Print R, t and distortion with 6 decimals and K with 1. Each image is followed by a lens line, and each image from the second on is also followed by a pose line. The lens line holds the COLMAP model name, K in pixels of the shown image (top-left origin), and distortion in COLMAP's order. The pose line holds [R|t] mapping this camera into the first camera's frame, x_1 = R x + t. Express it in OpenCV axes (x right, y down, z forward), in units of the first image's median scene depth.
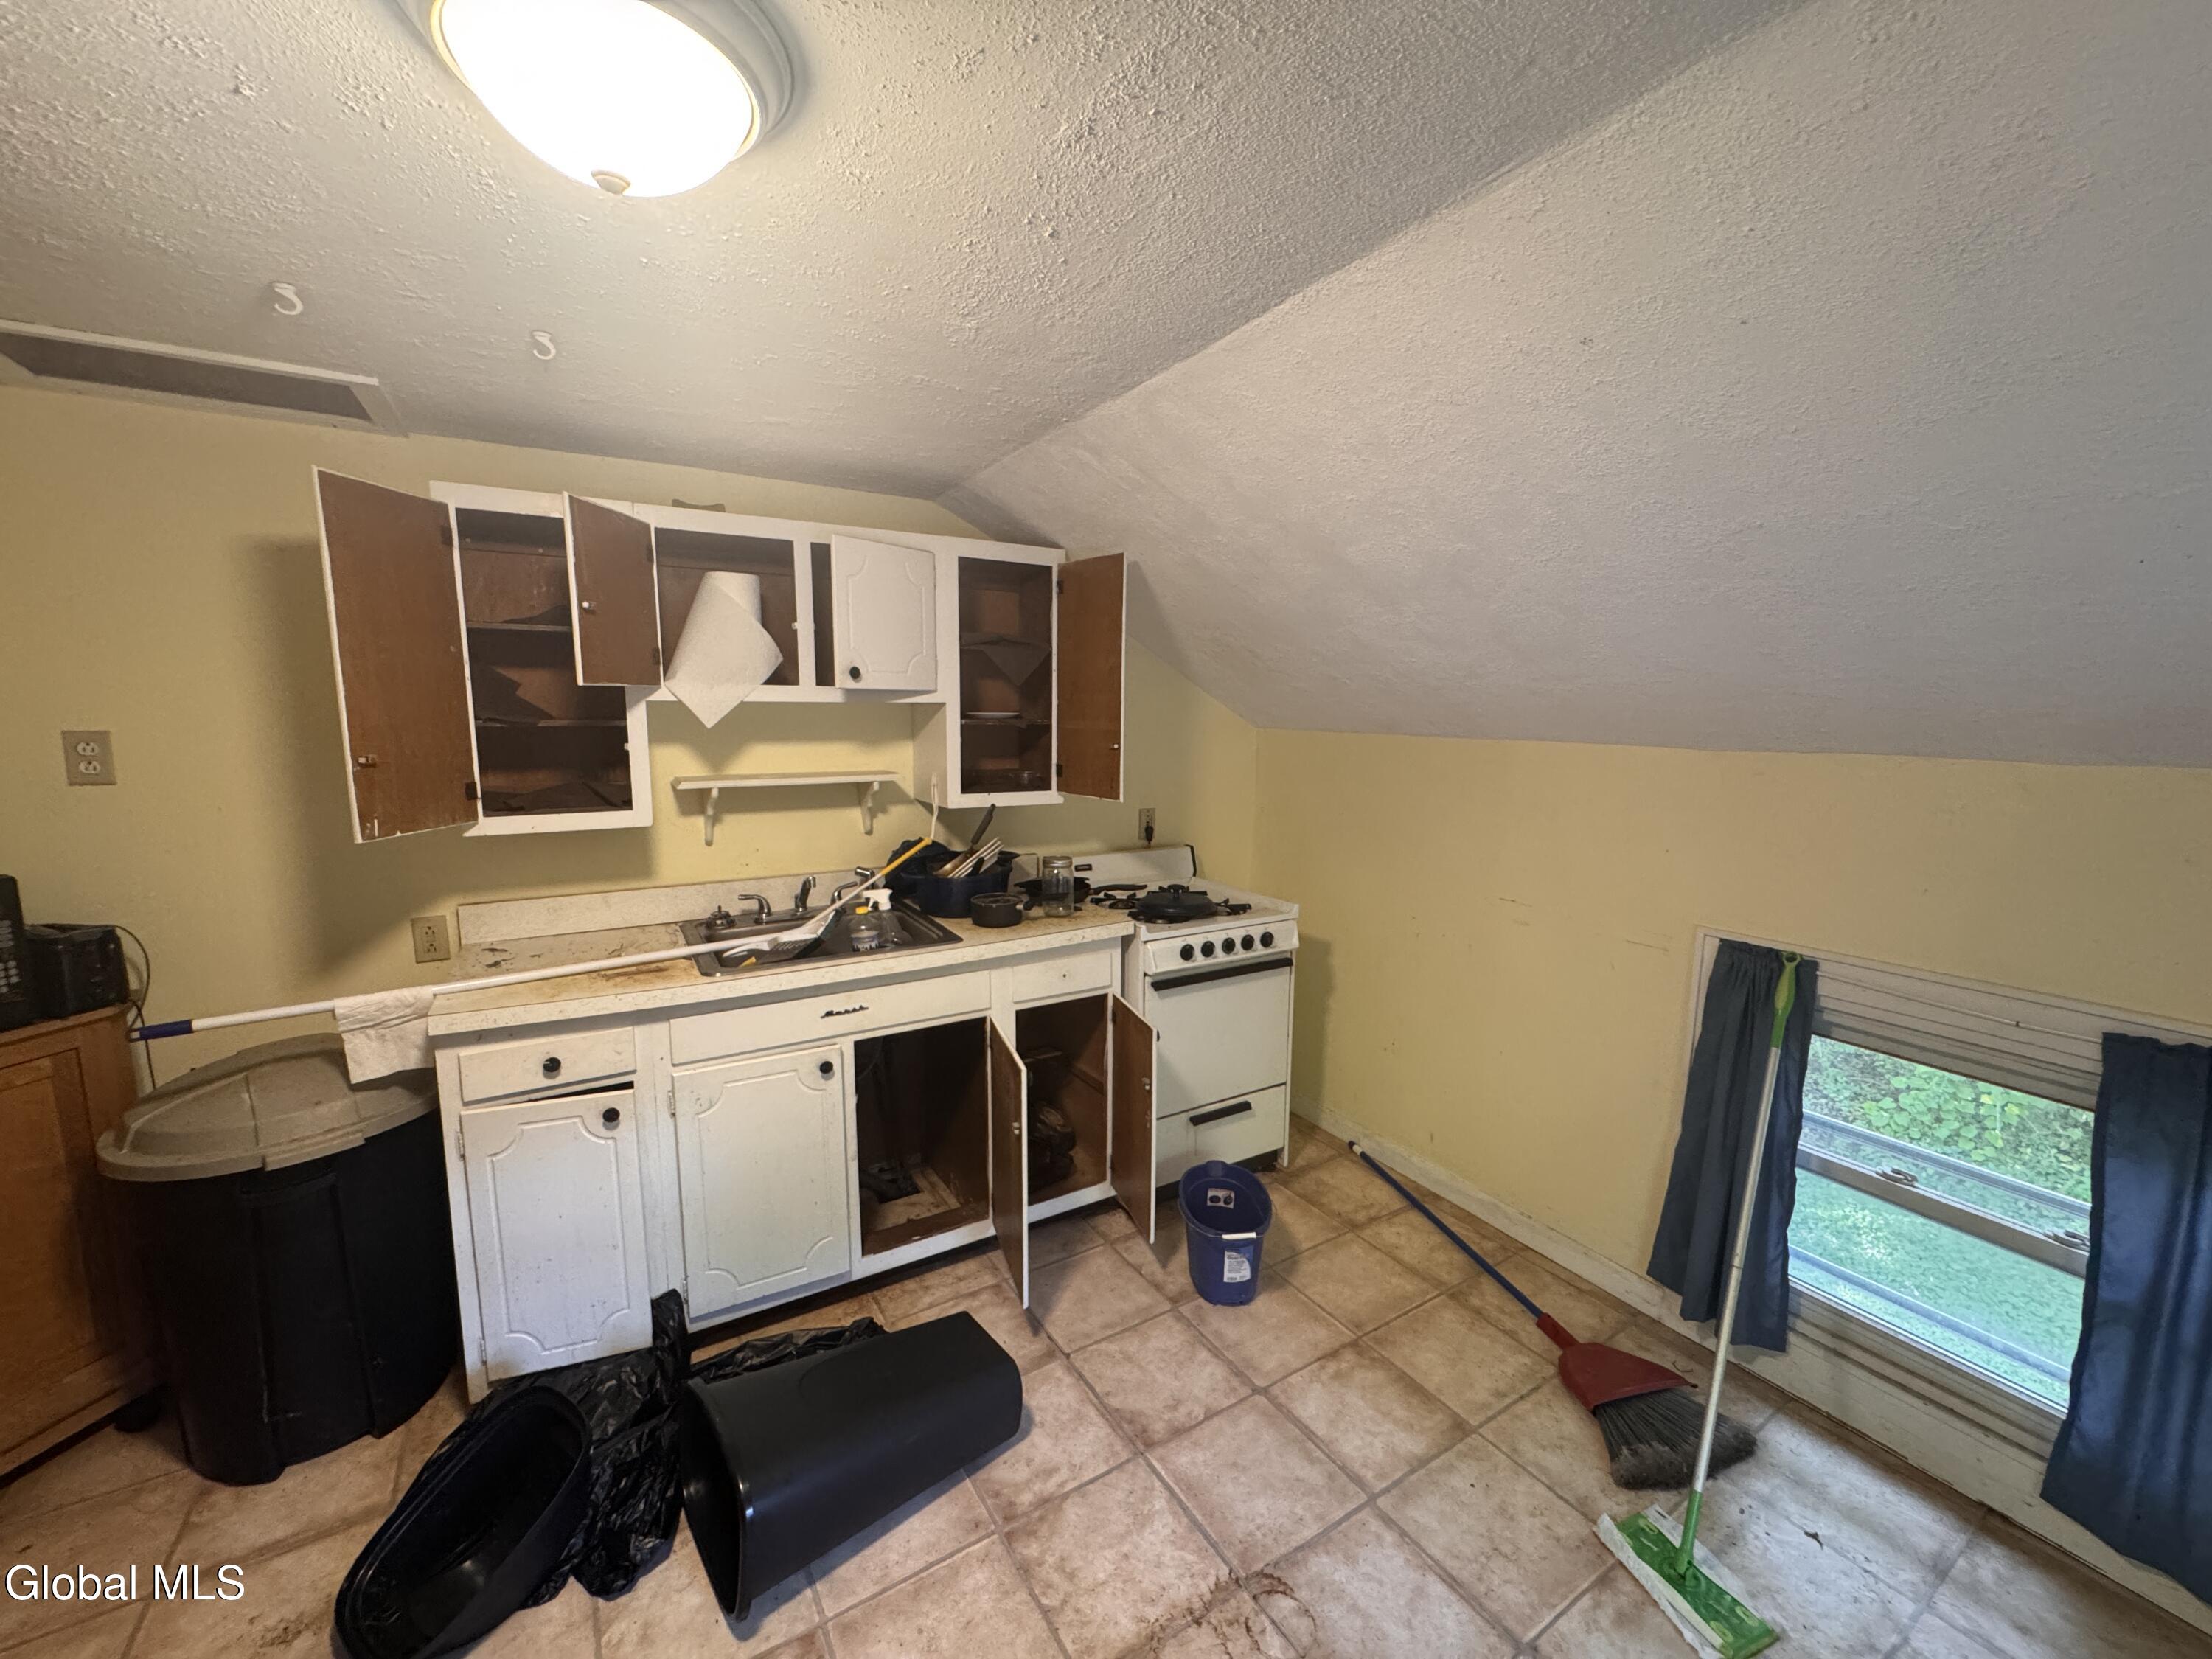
lens RADIAL K [[881.7, 0, 1106.3], [0, 881.7, 830.3], [0, 0, 1]] dist [-0.002713, 0.000410]
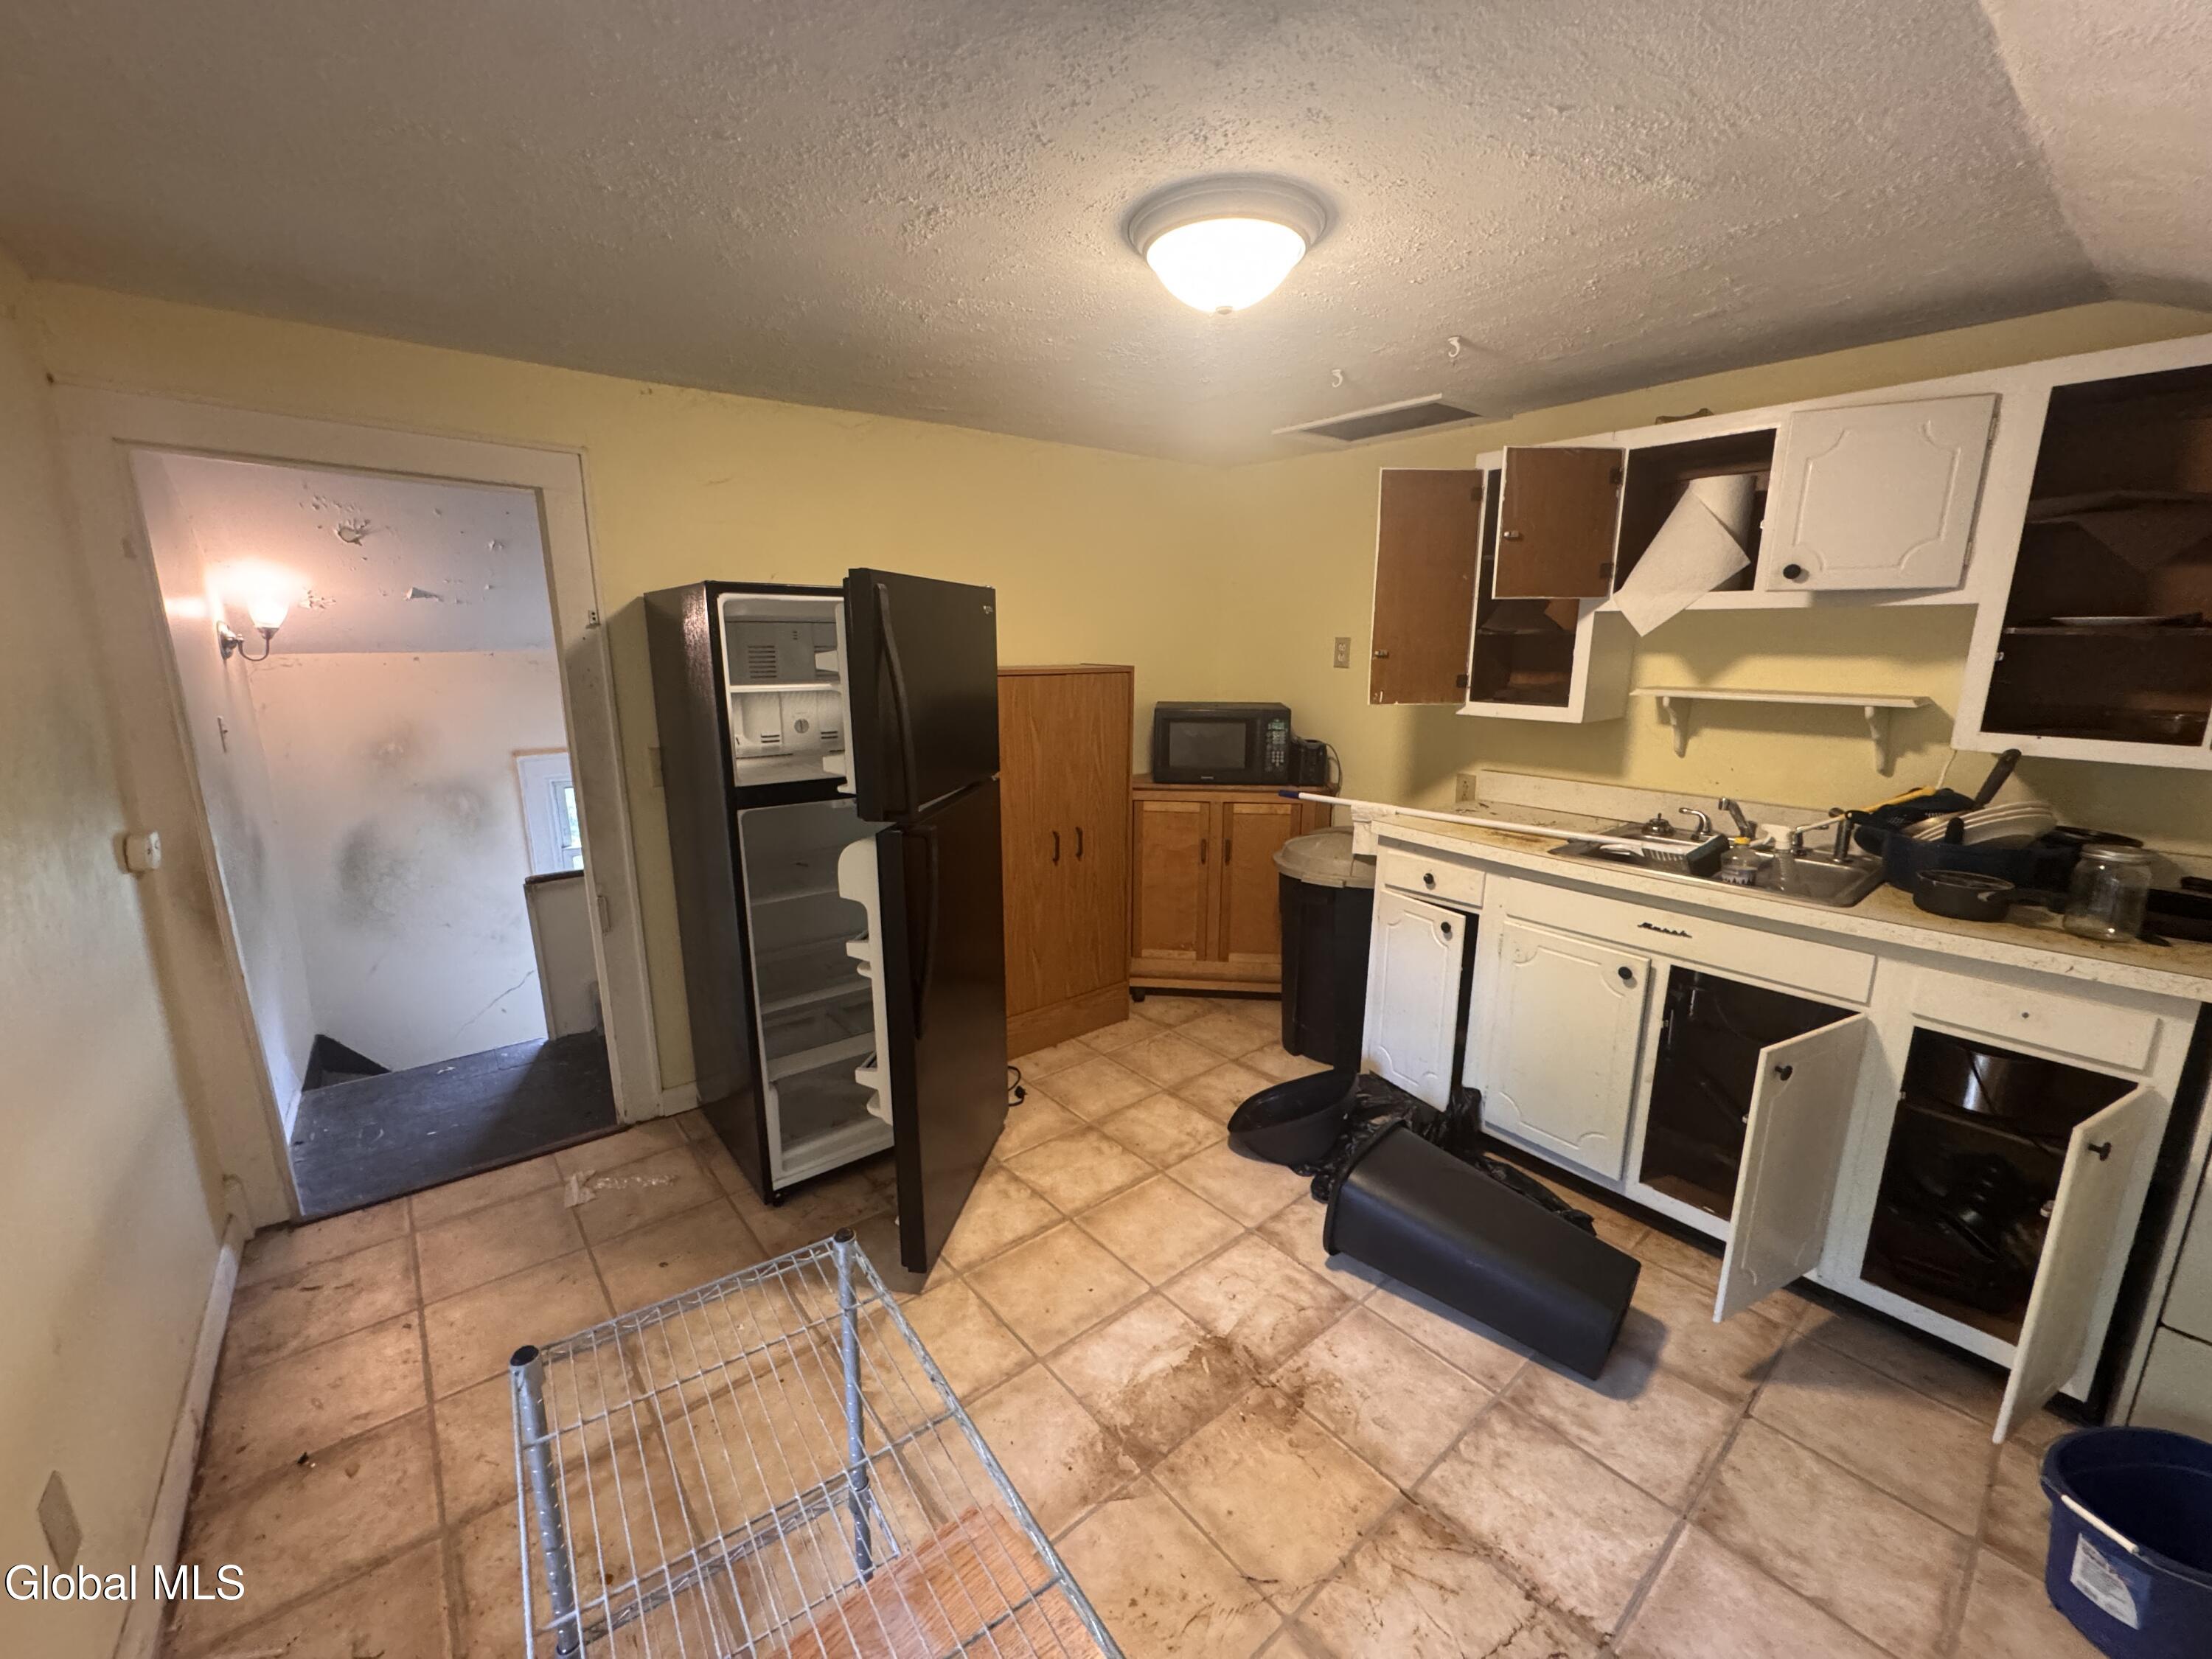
lens RADIAL K [[881.7, 0, 1108.5], [0, 881.7, 830.6], [0, 0, 1]] dist [-0.002713, 0.000410]
pose [[0.138828, 0.206658, -0.968514, 0.558437], [-0.138616, 0.972411, 0.187620, 0.001295], [0.980567, 0.108205, 0.163644, 0.234933]]
